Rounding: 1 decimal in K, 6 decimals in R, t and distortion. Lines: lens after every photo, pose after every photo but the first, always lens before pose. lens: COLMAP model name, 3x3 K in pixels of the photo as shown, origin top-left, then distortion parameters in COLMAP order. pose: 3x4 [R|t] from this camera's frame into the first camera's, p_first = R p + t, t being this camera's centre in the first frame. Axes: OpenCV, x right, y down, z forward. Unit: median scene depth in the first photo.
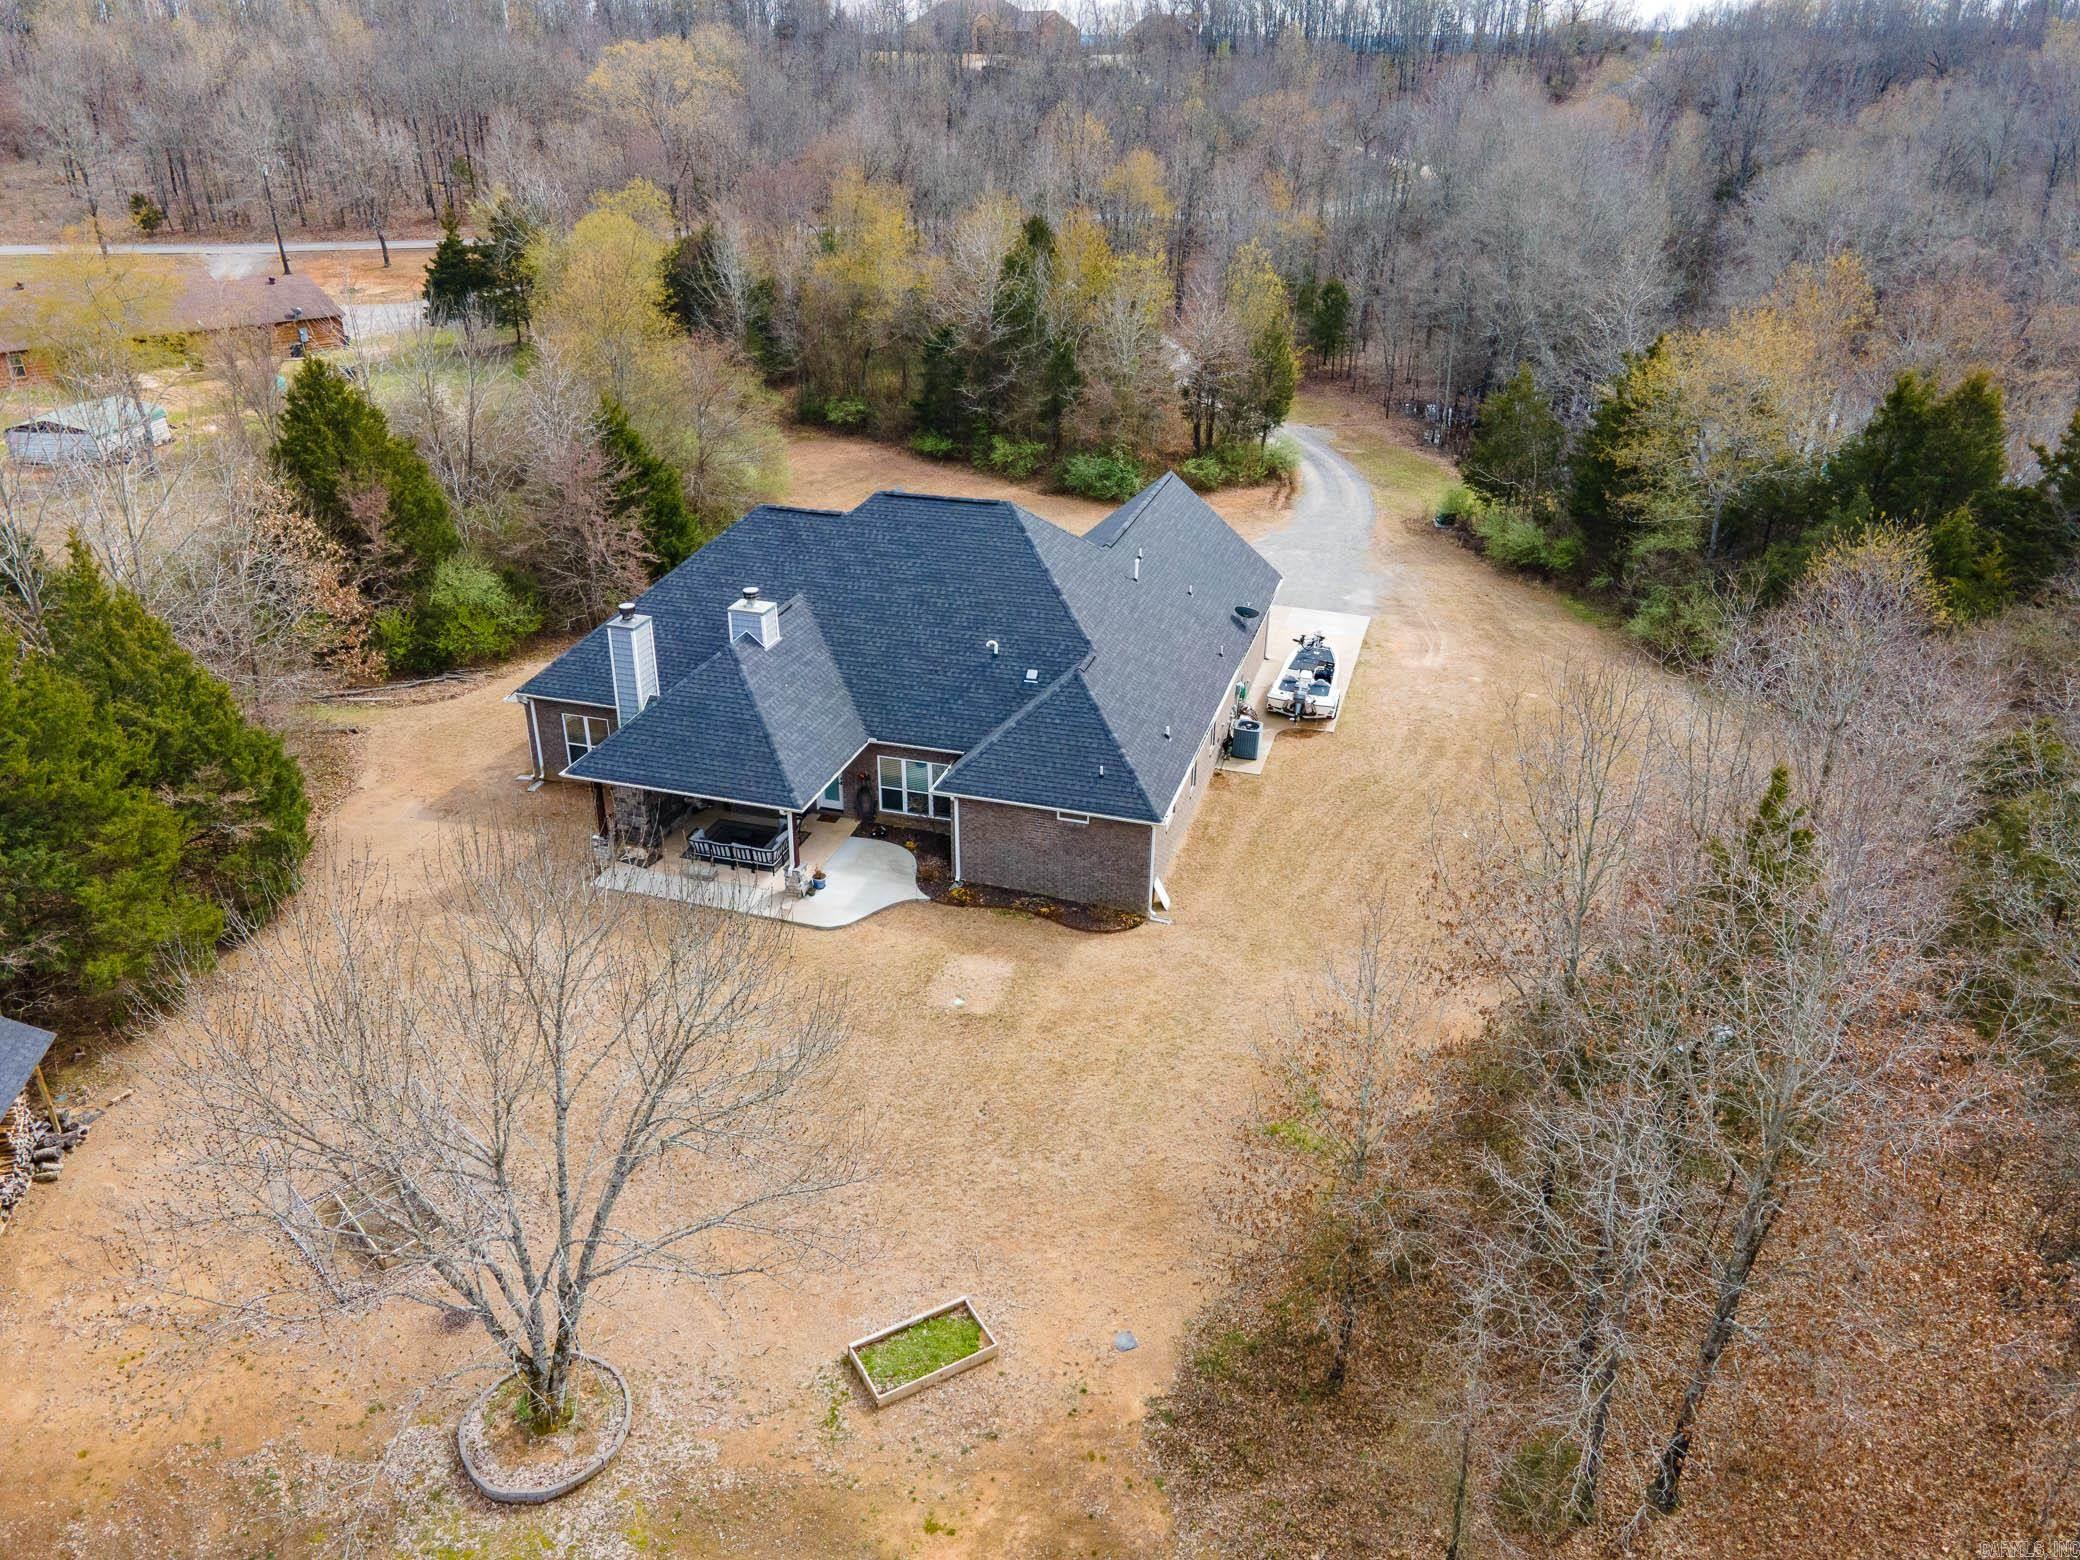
lens RADIAL K [[1508.8, 0, 1047.7], [0, 1508.8, 768.5], [0, 0, 1]] dist [0.058019, -0.000544]
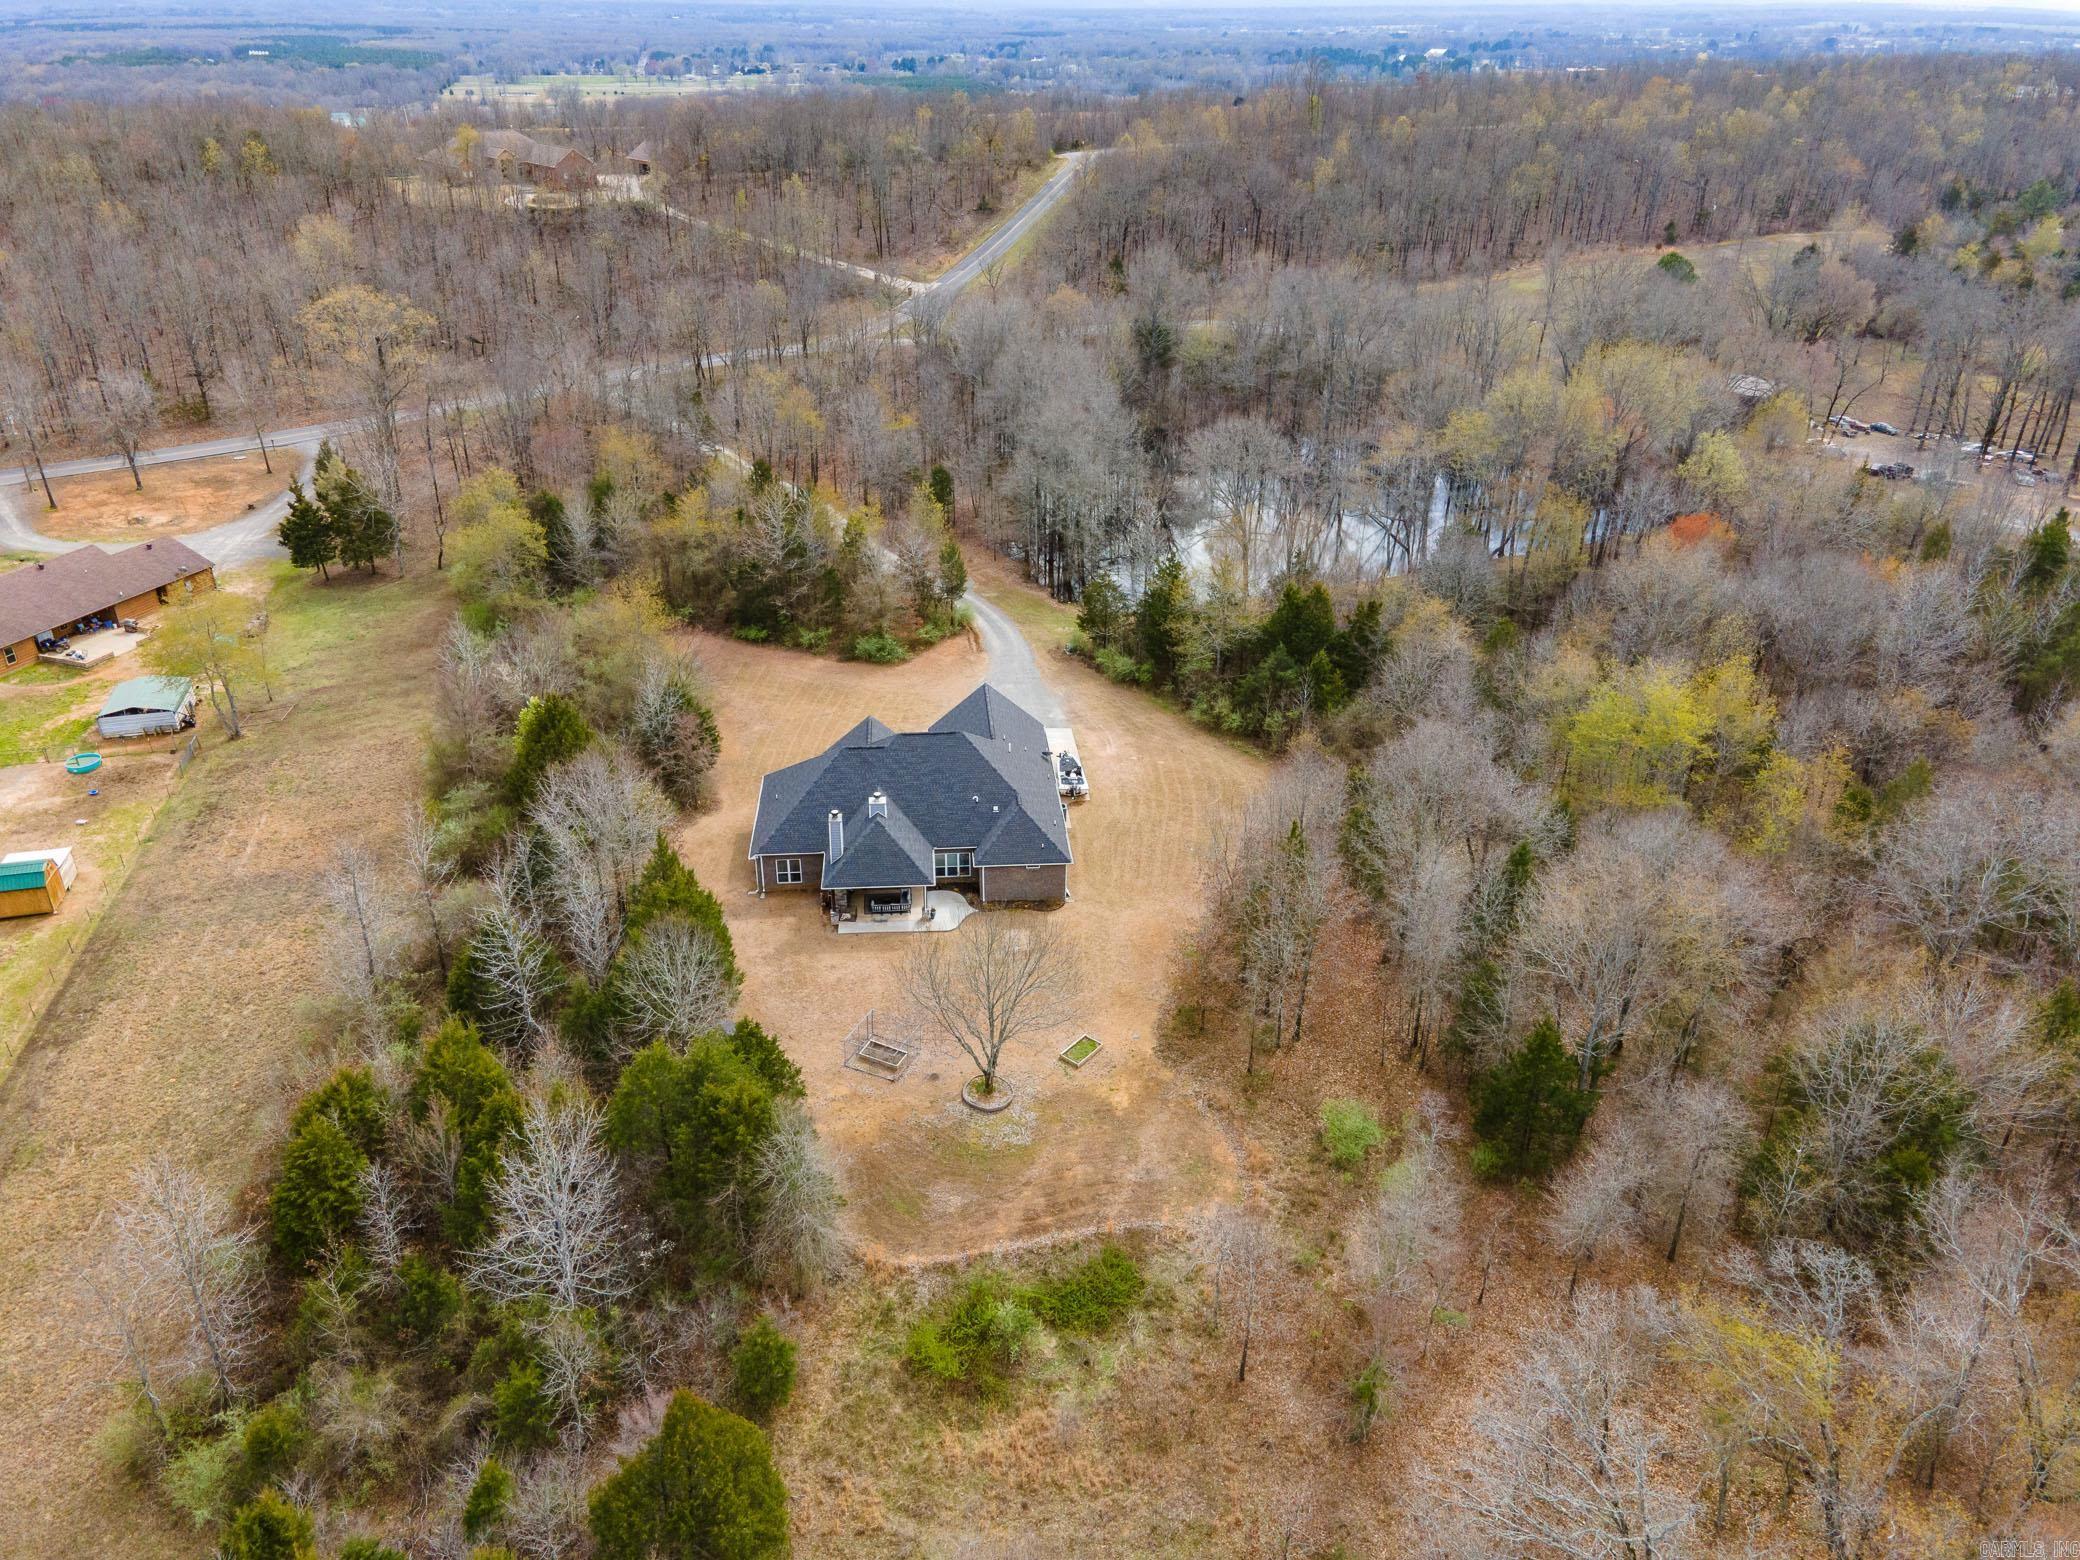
lens RADIAL K [[1508.8, 0, 1040.4], [0, 1508.8, 778.7], [0, 0, 1]] dist [0.058019, -0.000544]
pose [[0.929479, -0.167280, 0.328765, -0.520209], [0.154885, 0.985874, 0.063737, -0.180825], [-0.334783, -0.008321, 0.942258, -0.902432]]
